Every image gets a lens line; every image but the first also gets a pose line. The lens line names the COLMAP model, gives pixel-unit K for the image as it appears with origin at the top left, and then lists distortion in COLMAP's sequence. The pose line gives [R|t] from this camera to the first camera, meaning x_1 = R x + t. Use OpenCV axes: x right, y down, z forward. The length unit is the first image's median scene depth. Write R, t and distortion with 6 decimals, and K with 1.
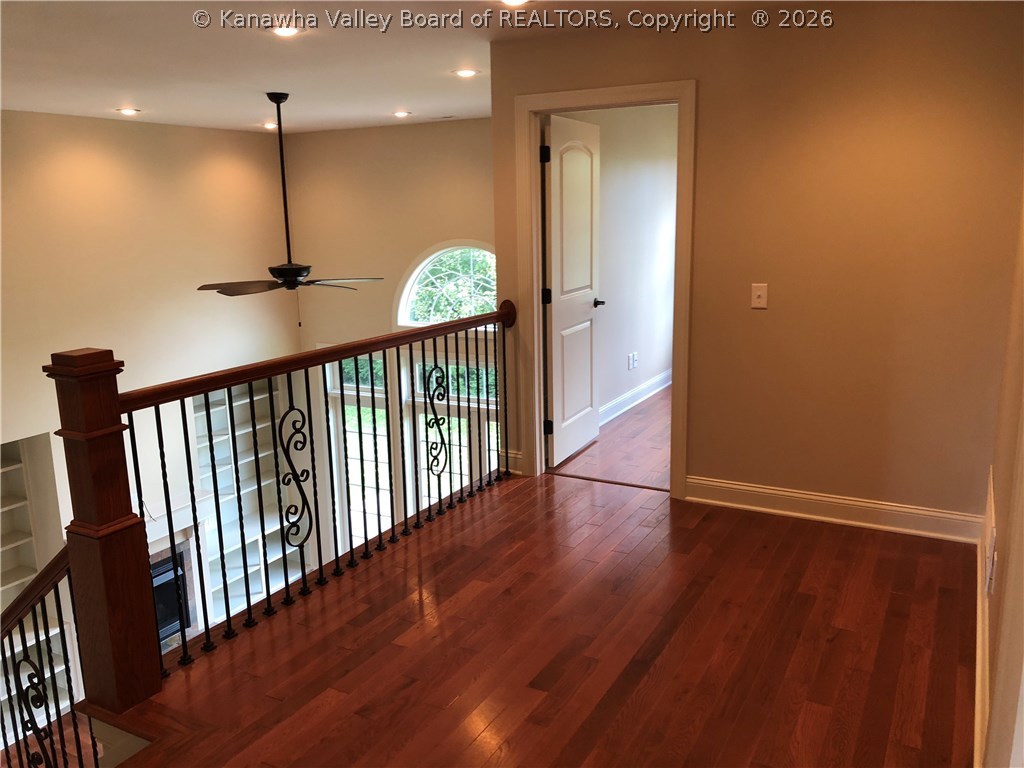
lens RADIAL K [[834.2, 0, 512.0], [0, 834.2, 384.0], [0, 0, 1]] dist [0.073544, -0.127022]
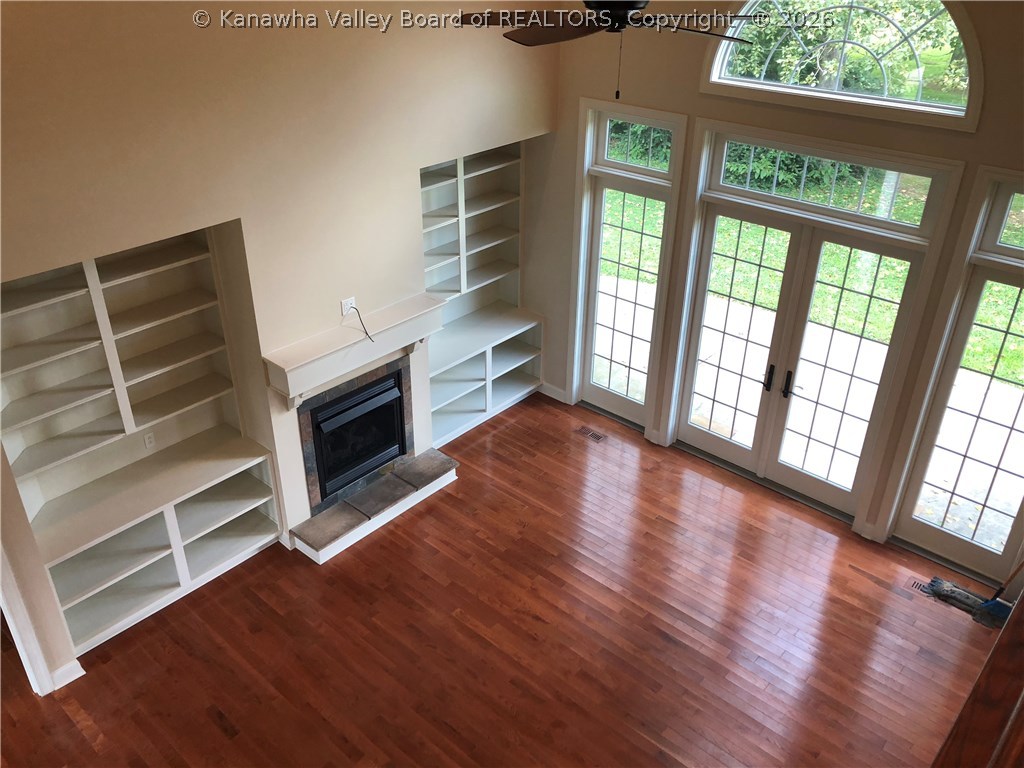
lens RADIAL K [[834.2, 0, 512.0], [0, 834.2, 384.0], [0, 0, 1]] dist [0.073544, -0.127022]
pose [[0.981681, 0.124585, -0.144153, -0.188425], [-0.071293, 0.941819, 0.328471, -0.059449], [0.176689, -0.312177, 0.933449, 0.302553]]
